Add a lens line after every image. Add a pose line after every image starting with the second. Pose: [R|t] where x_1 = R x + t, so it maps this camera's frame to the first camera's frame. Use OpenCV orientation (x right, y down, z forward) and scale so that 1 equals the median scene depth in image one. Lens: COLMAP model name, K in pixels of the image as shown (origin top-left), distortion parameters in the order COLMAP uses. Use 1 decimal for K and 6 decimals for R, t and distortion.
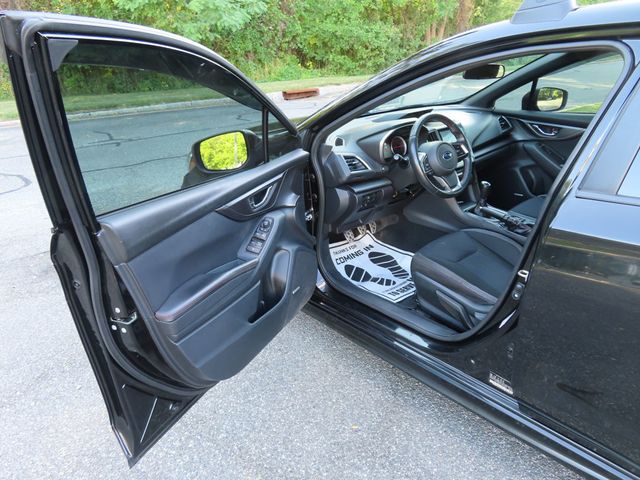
lens RADIAL K [[458.2, 0, 319.3], [0, 458.2, 243.0], [0, 0, 1]] dist [-0.006994, -0.002068]
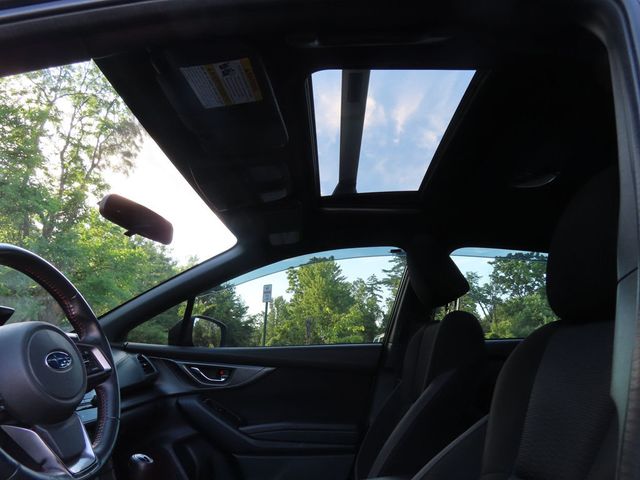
lens RADIAL K [[458.2, 0, 319.3], [0, 458.2, 243.0], [0, 0, 1]] dist [-0.006994, -0.002068]
pose [[0.689785, 0.224677, 0.688271, 0.114450], [0.247647, 0.820075, -0.515895, -0.027973], [-0.680344, 0.526305, 0.510035, 0.463239]]
